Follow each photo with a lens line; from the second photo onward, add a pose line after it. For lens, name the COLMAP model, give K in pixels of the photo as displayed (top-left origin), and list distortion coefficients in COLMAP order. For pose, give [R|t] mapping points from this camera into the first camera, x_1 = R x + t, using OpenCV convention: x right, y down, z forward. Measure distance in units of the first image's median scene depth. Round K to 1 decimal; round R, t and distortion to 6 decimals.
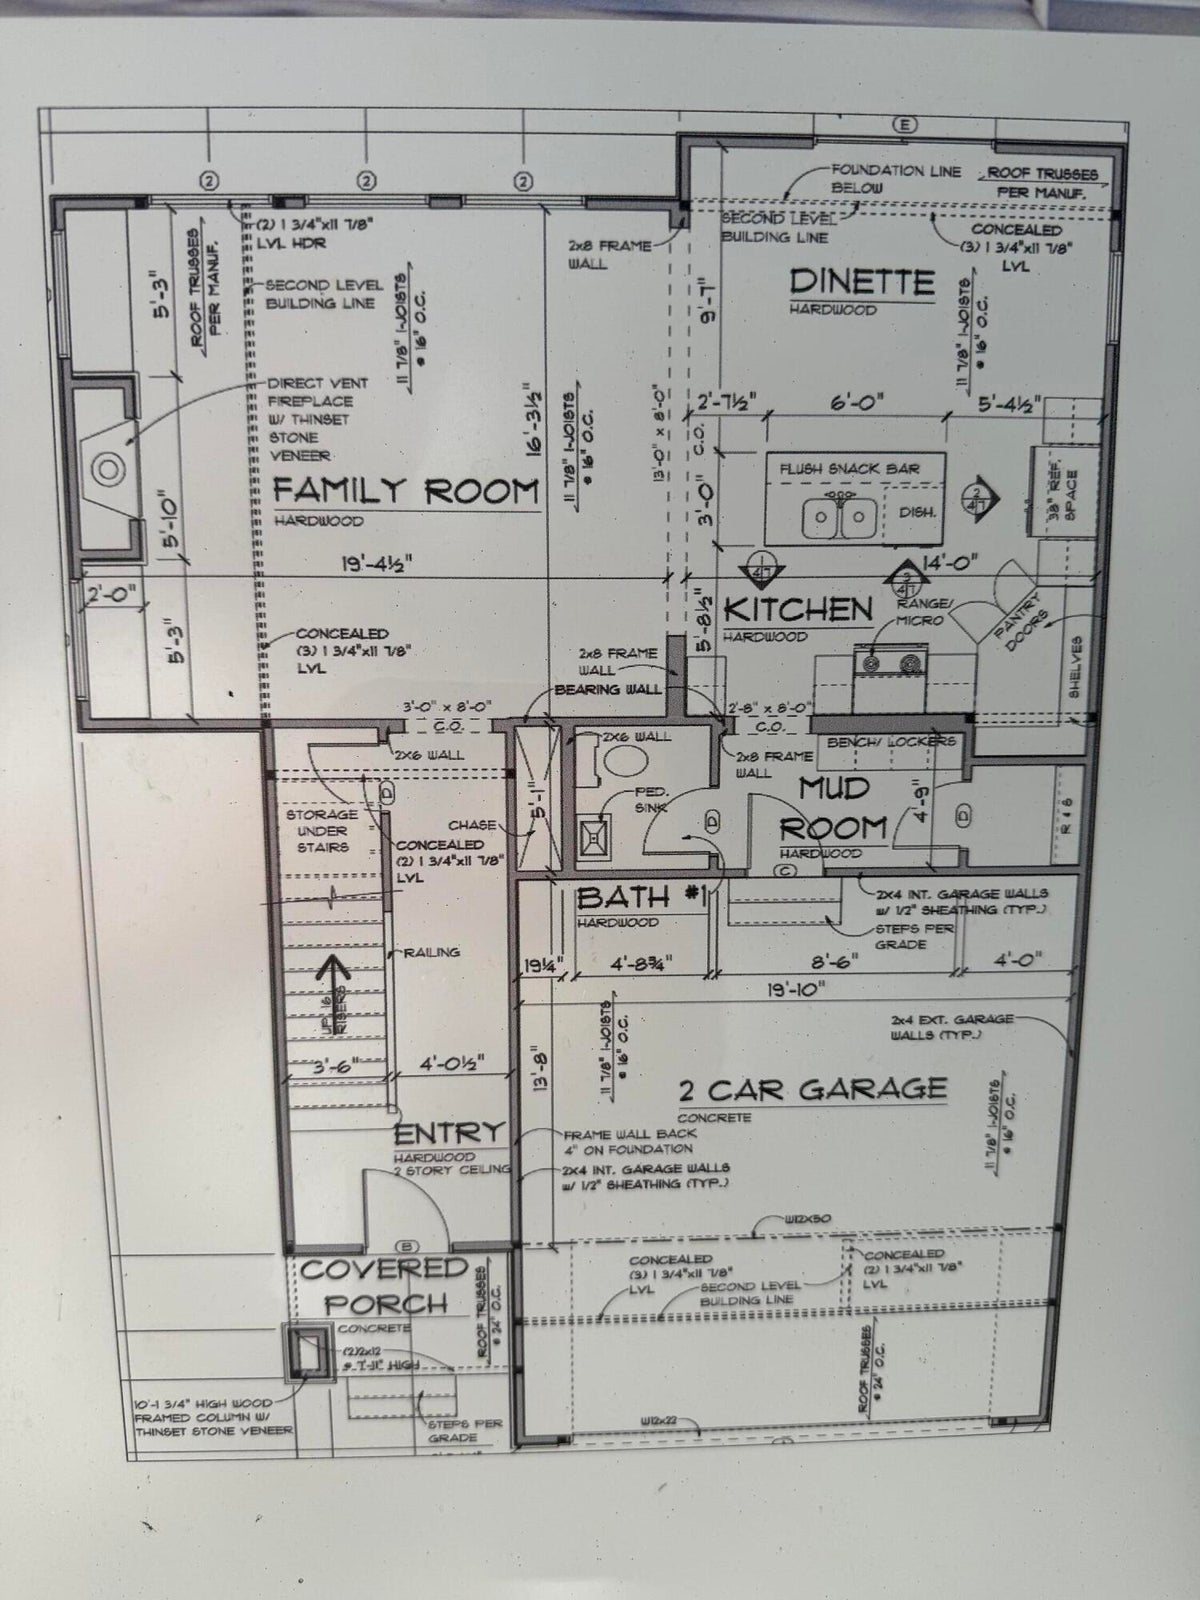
lens RADIAL K [[1123.2, 0, 592.8], [0, 1123.2, 796.0], [0, 0, 1]] dist [0.011073, -0.056279]
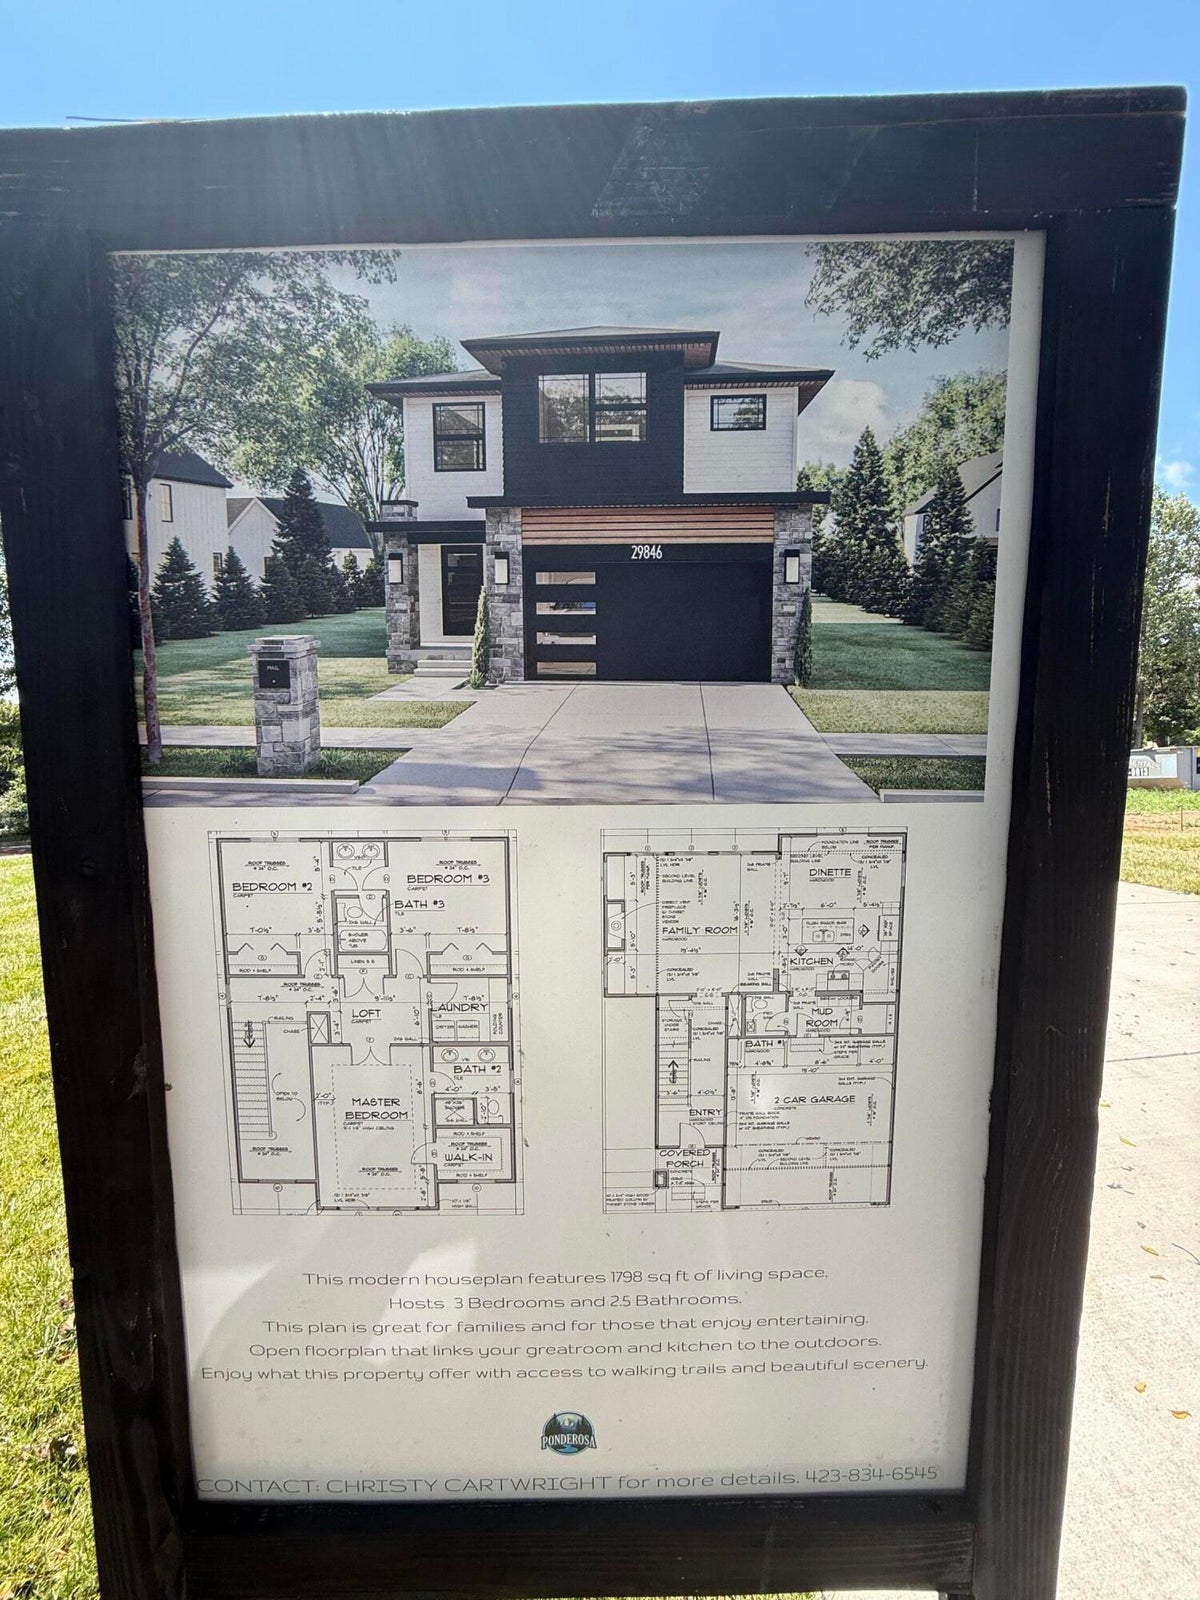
lens RADIAL K [[641.5, 0, 598.0], [0, 641.5, 807.2], [0, 0, 1]] dist [-0.003435, 0.000247]
pose [[0.999815, -0.002430, -0.019103, -0.427950], [0.001784, 0.999428, -0.033760, -0.567866], [0.019174, 0.033720, 0.999247, -0.983276]]
